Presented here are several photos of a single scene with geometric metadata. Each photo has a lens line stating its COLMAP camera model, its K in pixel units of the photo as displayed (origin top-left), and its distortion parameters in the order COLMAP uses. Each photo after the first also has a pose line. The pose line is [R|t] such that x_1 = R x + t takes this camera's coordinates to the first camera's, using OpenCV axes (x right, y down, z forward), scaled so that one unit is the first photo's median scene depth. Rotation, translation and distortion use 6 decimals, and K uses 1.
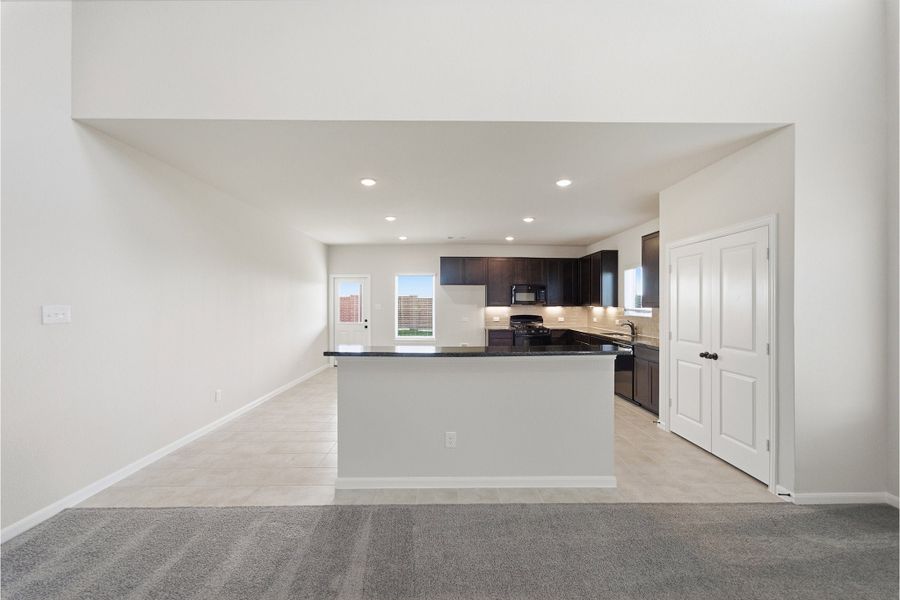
lens RADIAL K [[371.8, 0, 451.9], [0, 371.8, 301.2], [0, 0, 1]] dist [-0.015080, 0.006554]
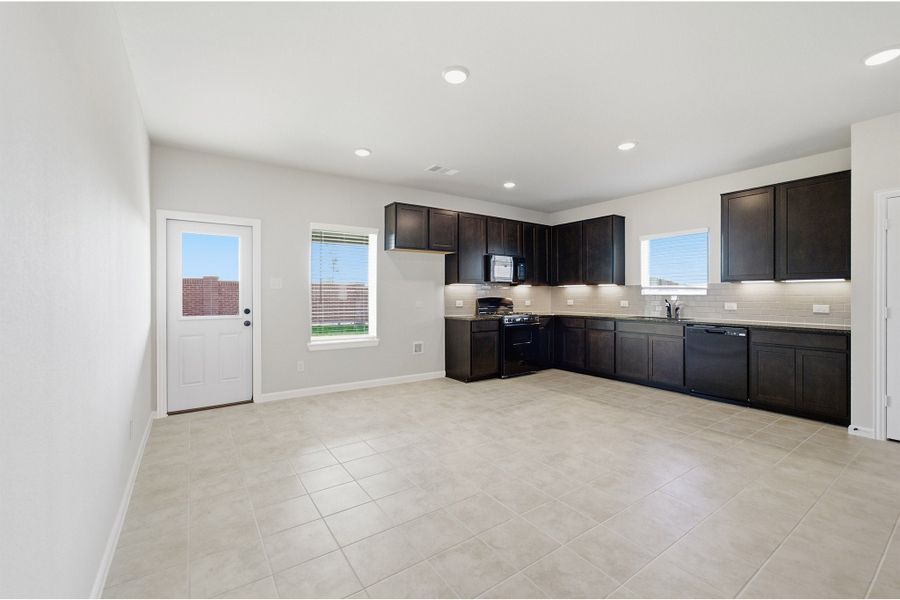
lens RADIAL K [[371.8, 0, 449.1], [0, 371.8, 297.7], [0, 0, 1]] dist [-0.015080, 0.006554]
pose [[0.827751, -0.007978, 0.561039, -0.286502], [-0.001913, 0.999853, 0.017040, 0.024851], [-0.561092, -0.015178, 0.827614, 0.437406]]
